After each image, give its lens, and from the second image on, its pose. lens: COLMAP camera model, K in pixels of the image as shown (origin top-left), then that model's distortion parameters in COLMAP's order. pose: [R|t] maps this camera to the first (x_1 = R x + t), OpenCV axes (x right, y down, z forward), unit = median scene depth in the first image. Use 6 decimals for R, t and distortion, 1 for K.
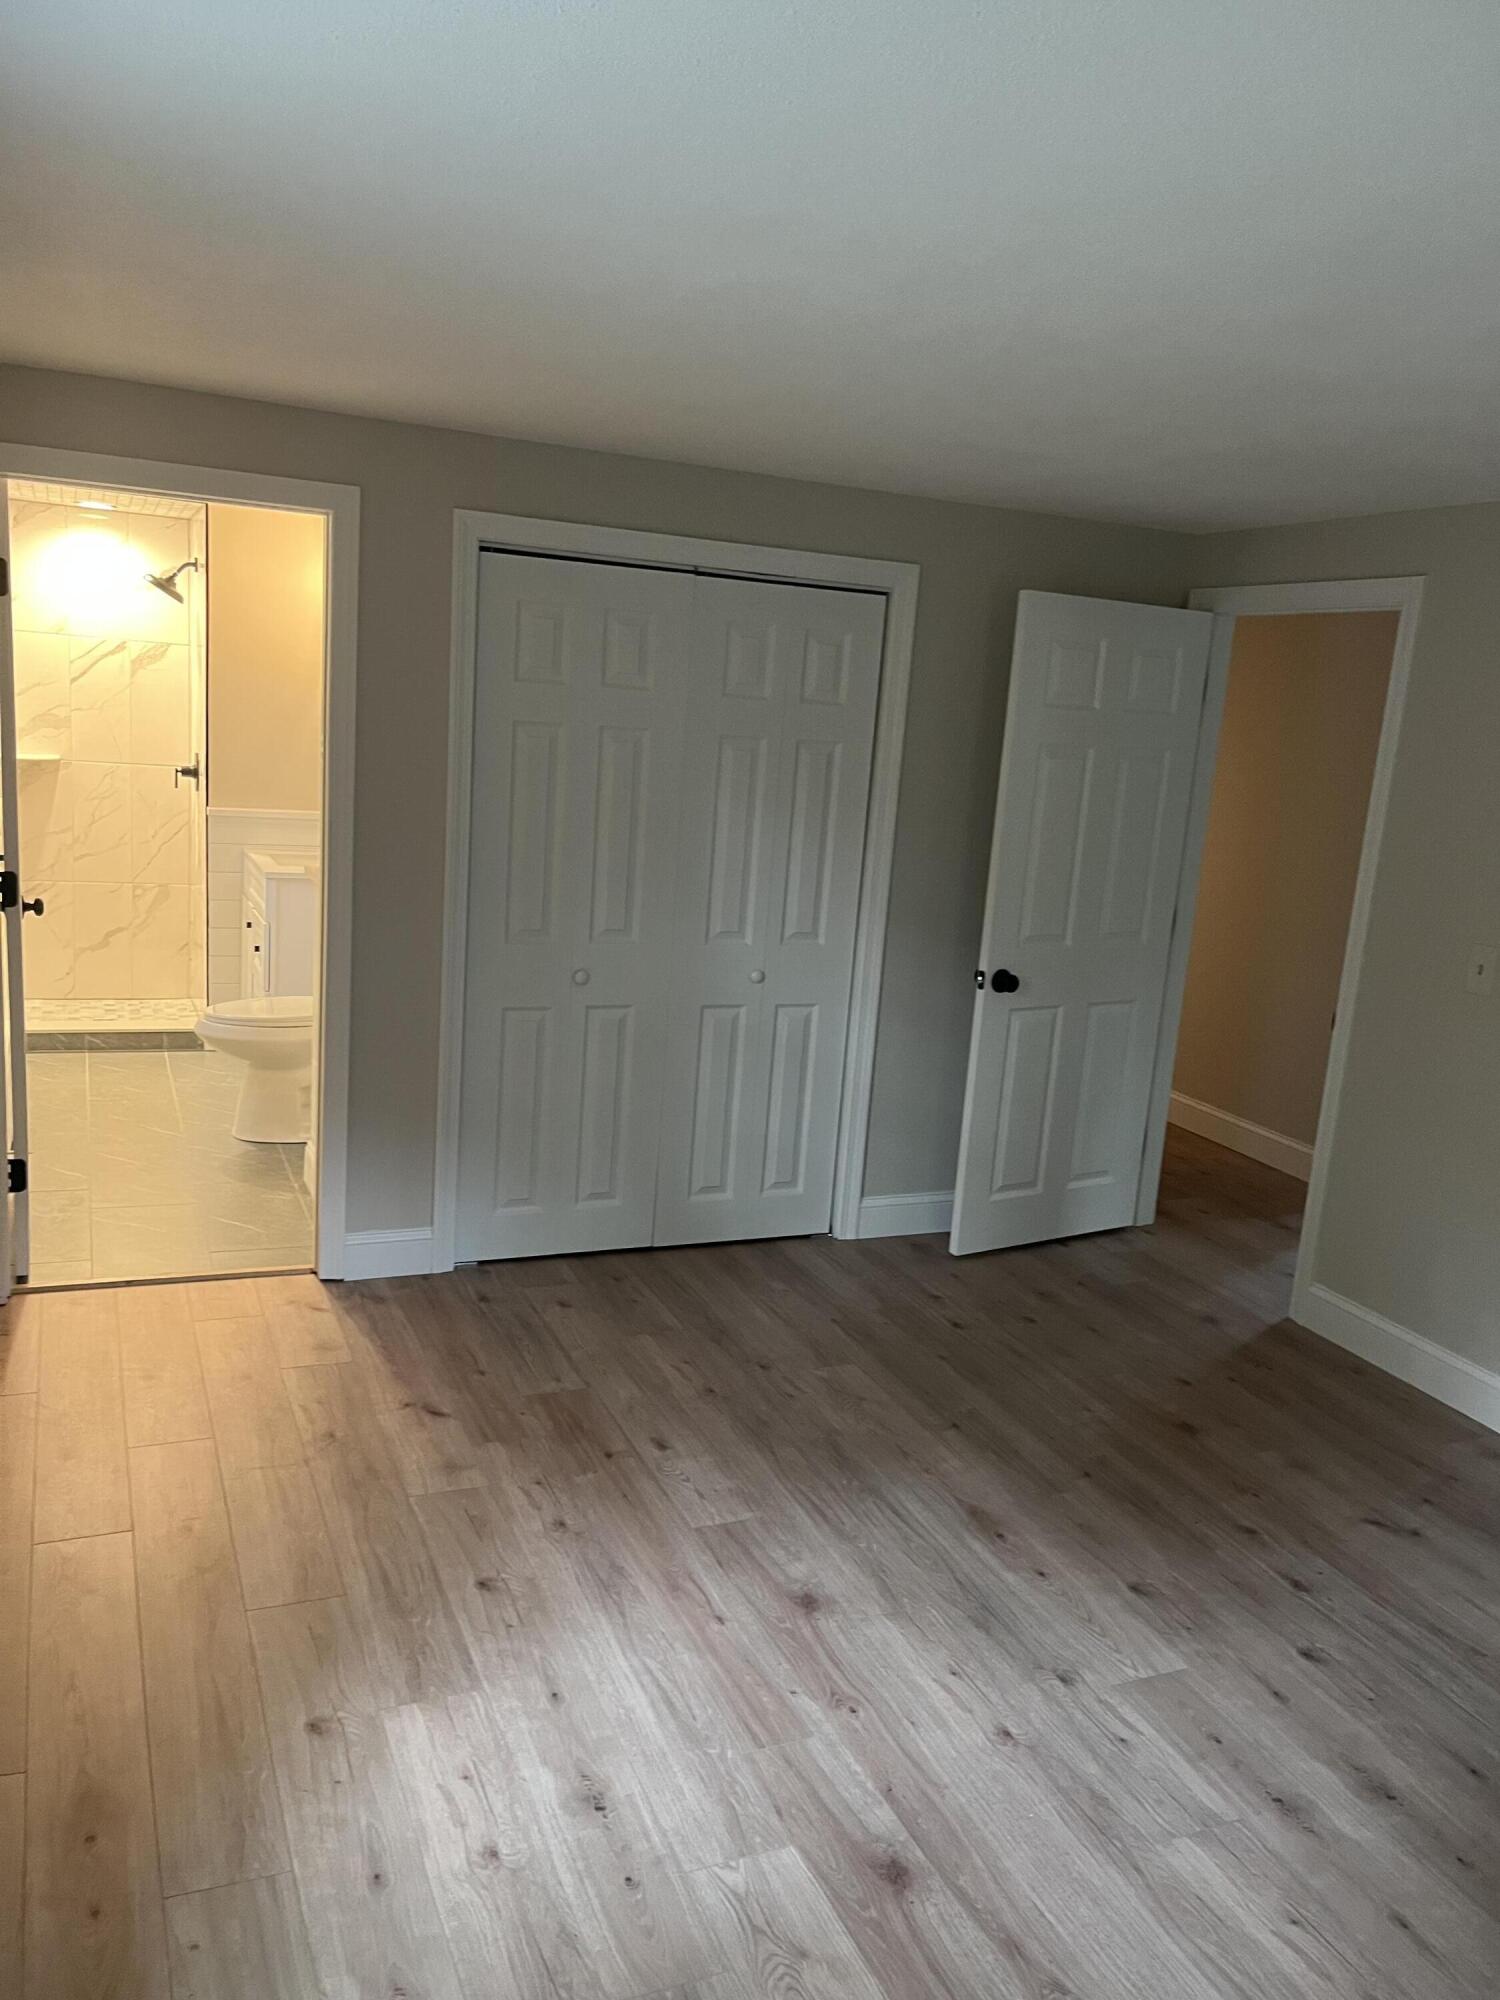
lens RADIAL K [[1502.7, 0, 746.9], [0, 1502.7, 1007.4], [0, 0, 1]] dist [0.066139, -0.091457]
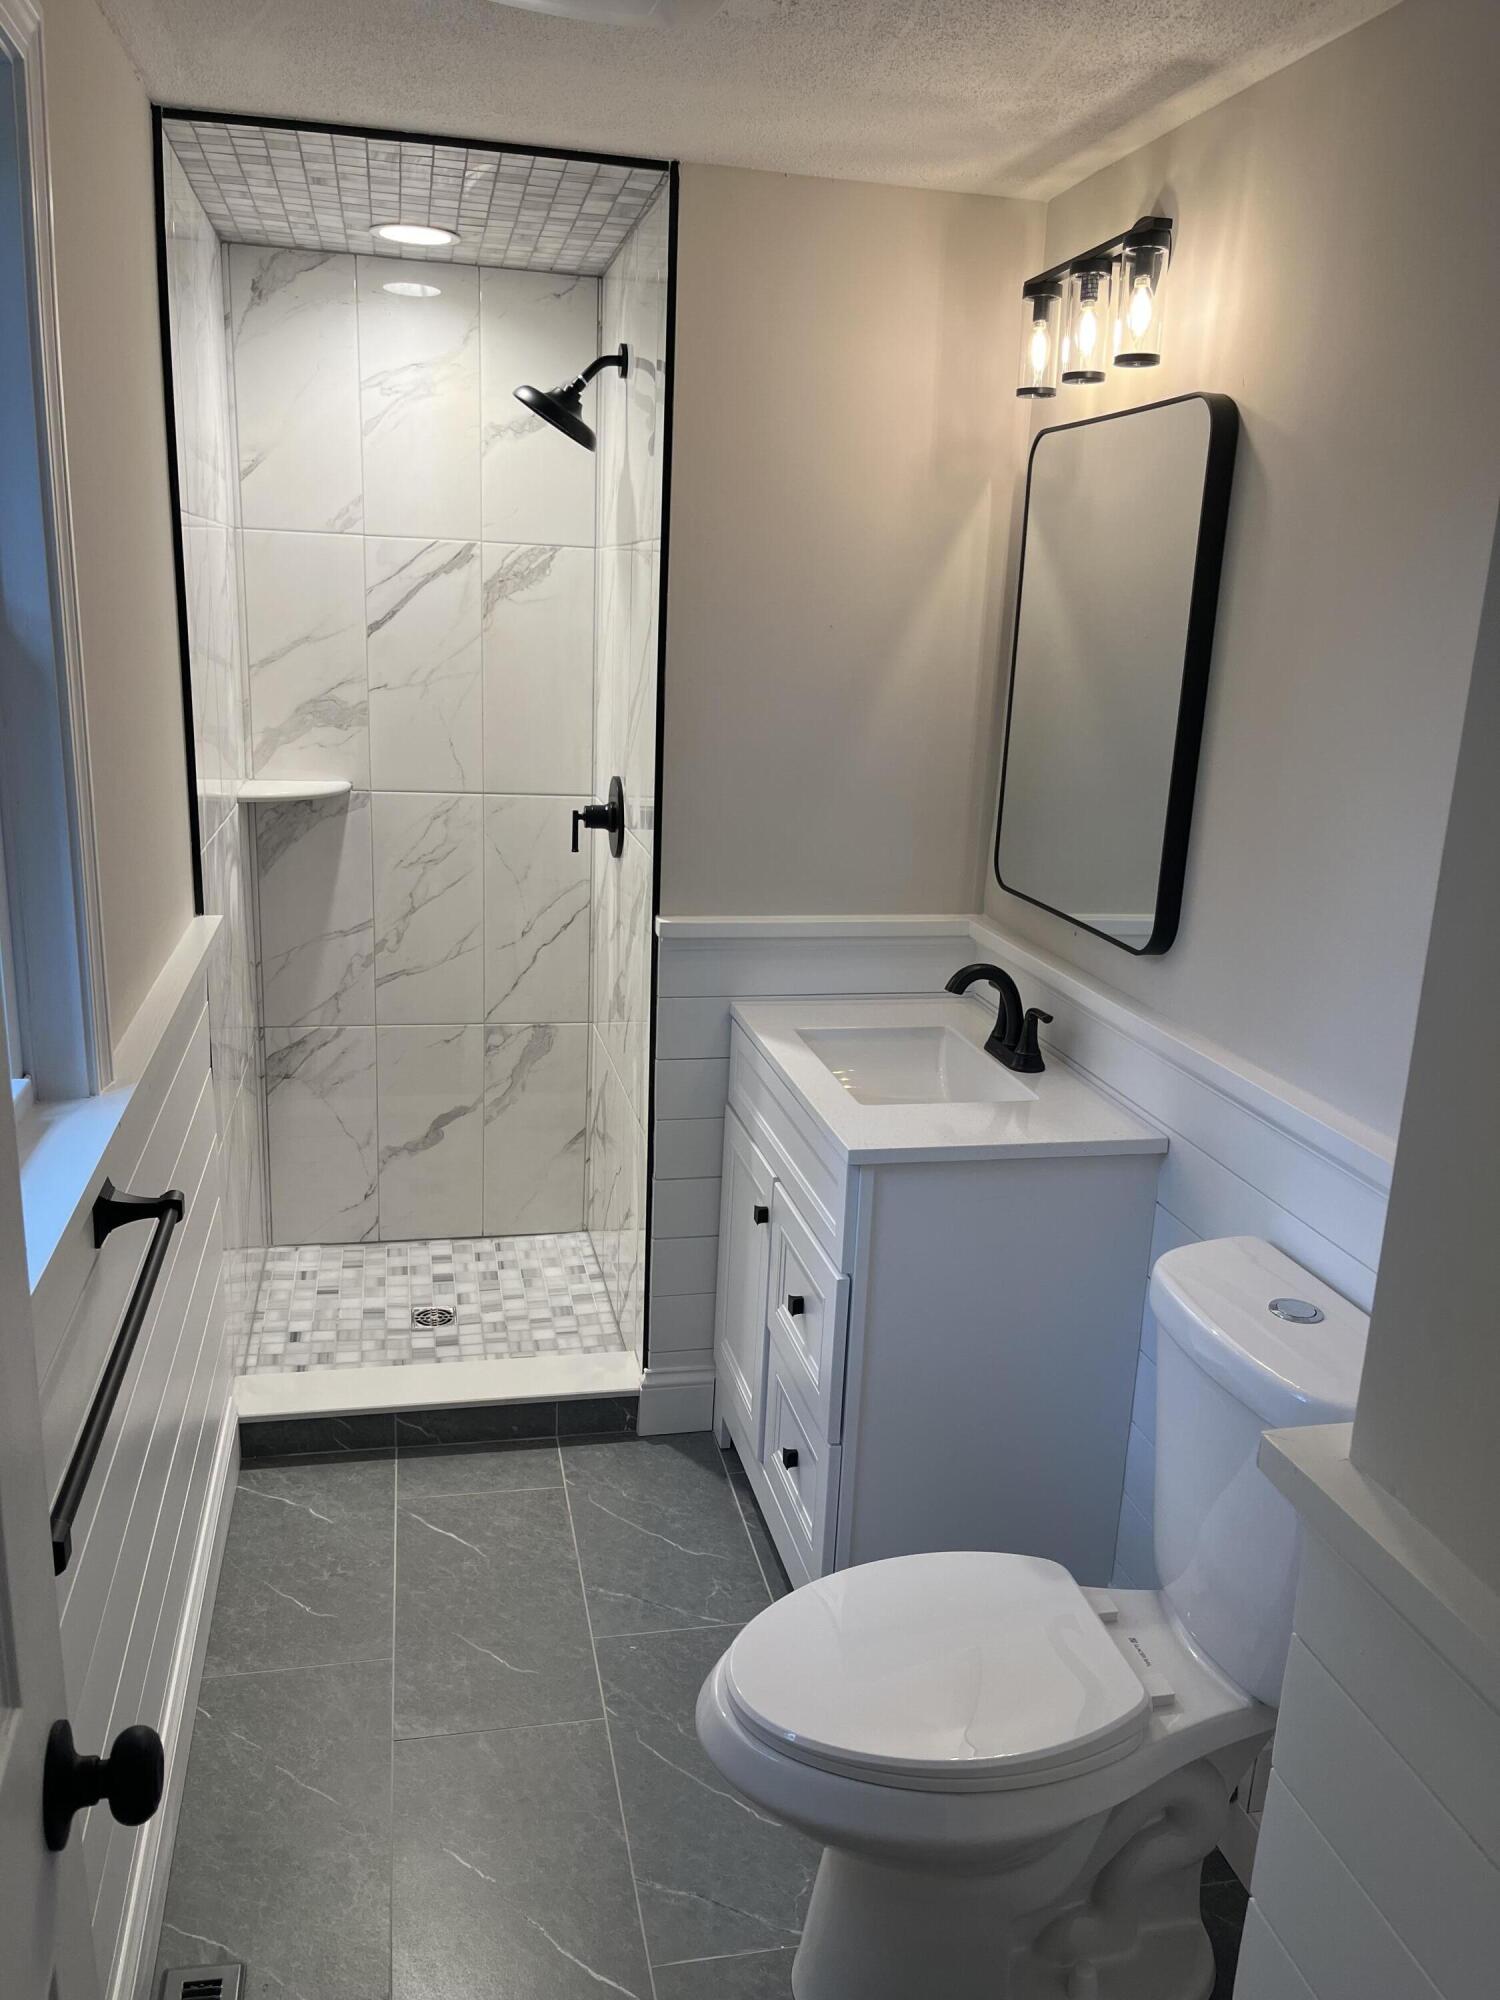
lens RADIAL K [[1502.7, 0, 746.9], [0, 1502.7, 1007.4], [0, 0, 1]] dist [0.066139, -0.091457]
pose [[0.982107, 0.018484, -0.187414, -0.230728], [-0.008190, 0.998422, 0.055556, -0.120948], [0.188145, -0.053027, 0.980709, 0.536008]]
